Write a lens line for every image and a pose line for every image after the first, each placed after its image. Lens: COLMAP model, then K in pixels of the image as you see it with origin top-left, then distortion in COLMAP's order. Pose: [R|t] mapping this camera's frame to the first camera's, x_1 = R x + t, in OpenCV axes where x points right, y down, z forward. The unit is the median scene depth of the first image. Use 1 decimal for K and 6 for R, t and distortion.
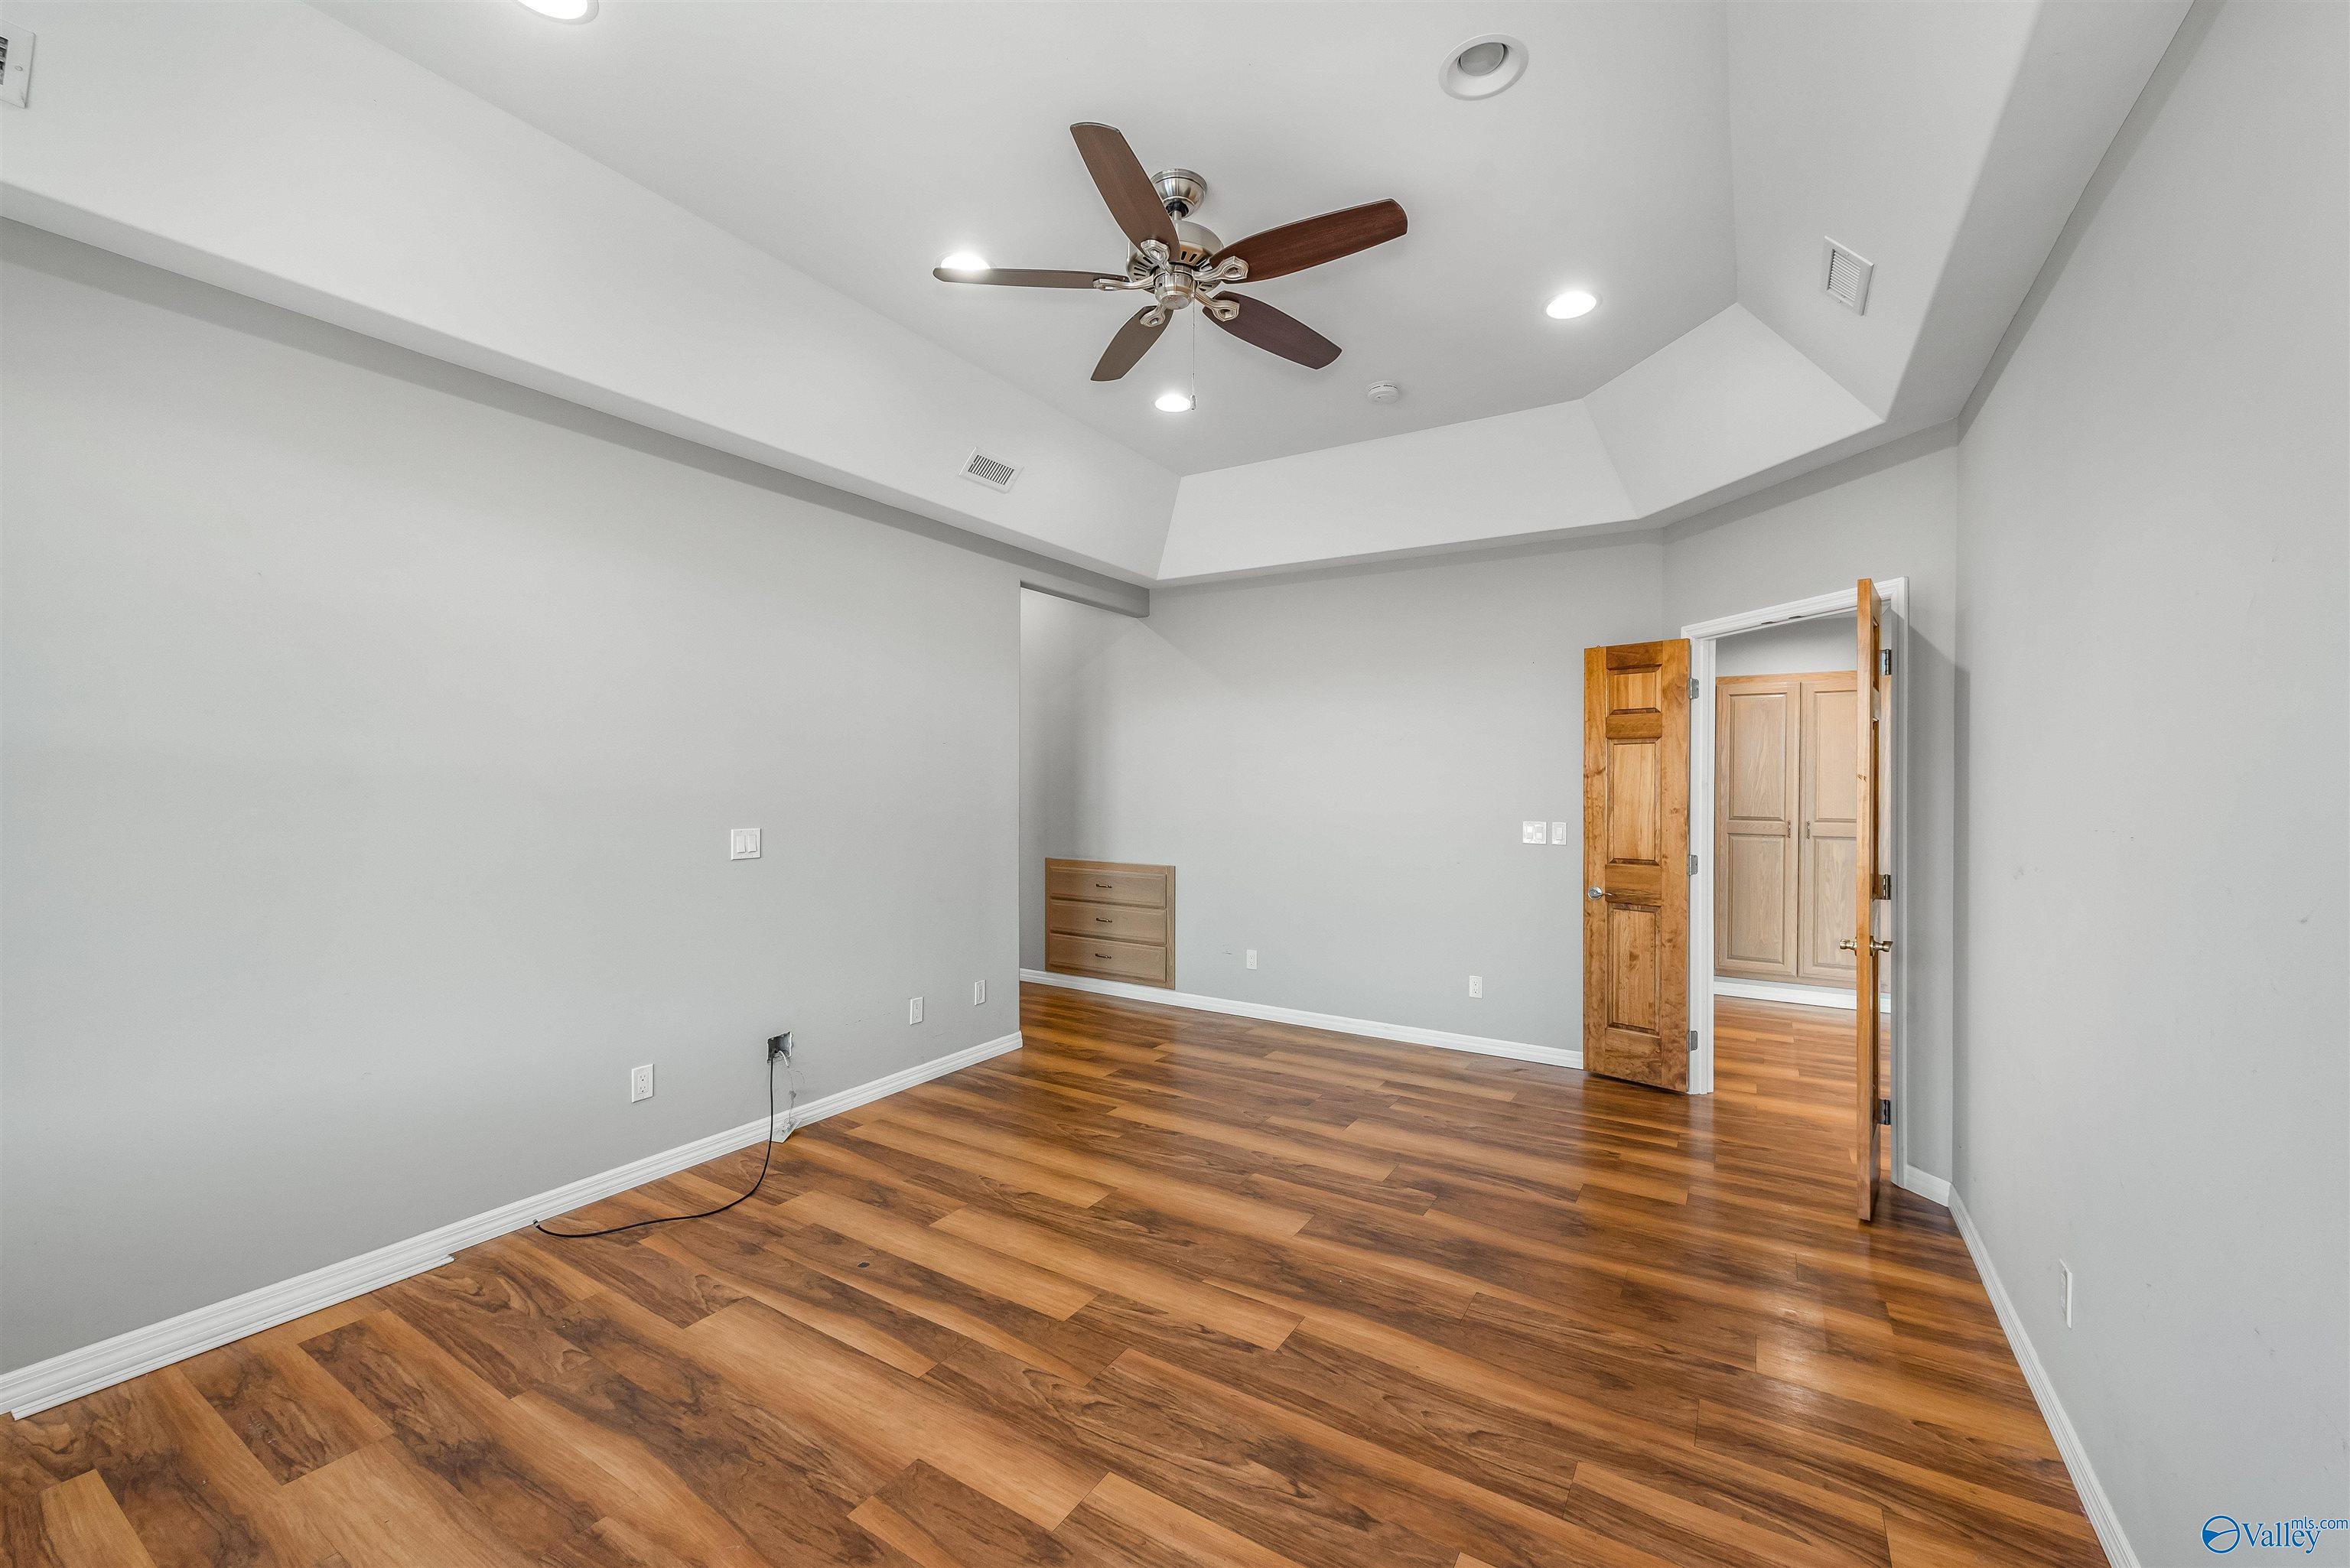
lens RADIAL K [[925.2, 0, 1185.4], [0, 925.2, 787.4], [0, 0, 1]] dist [0.007980, -0.001660]
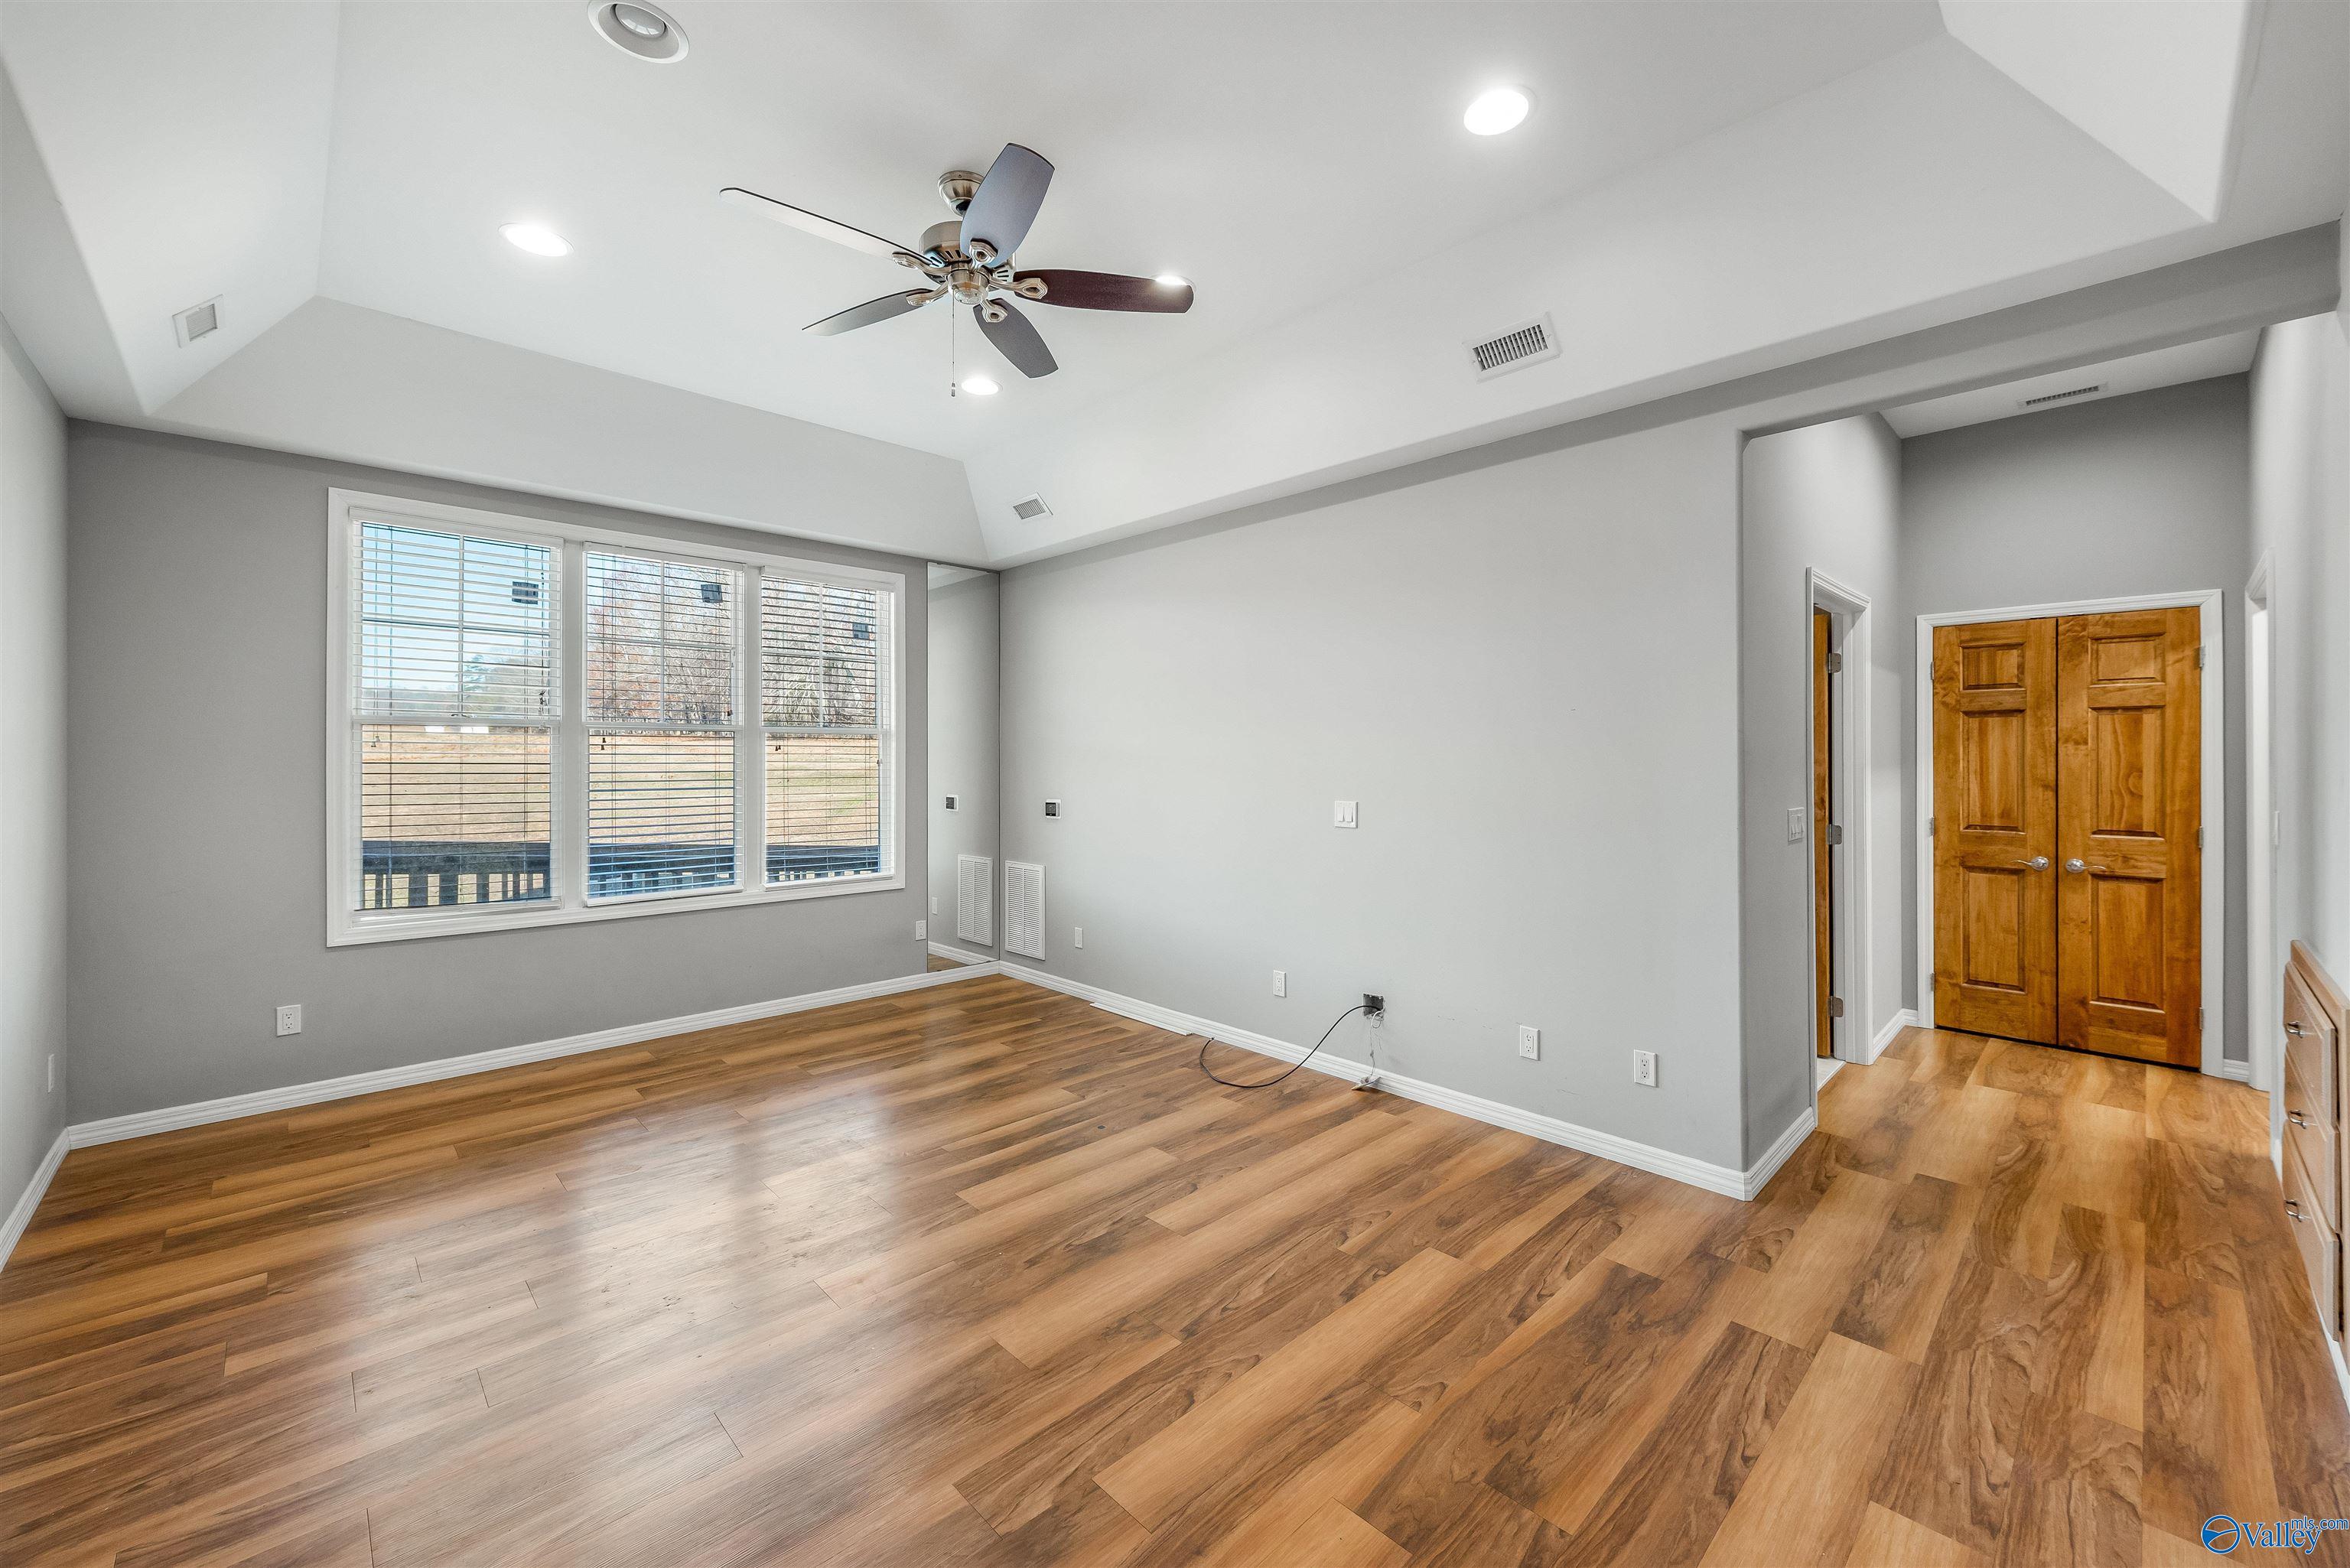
lens RADIAL K [[925.2, 0, 1183.3], [0, 925.2, 760.2], [0, 0, 1]] dist [0.007980, -0.001660]
pose [[-0.241347, -0.006101, -0.970420, 0.695516], [-0.015152, 0.999882, -0.002517, 0.006256], [0.970321, 0.014096, -0.241411, 1.123361]]
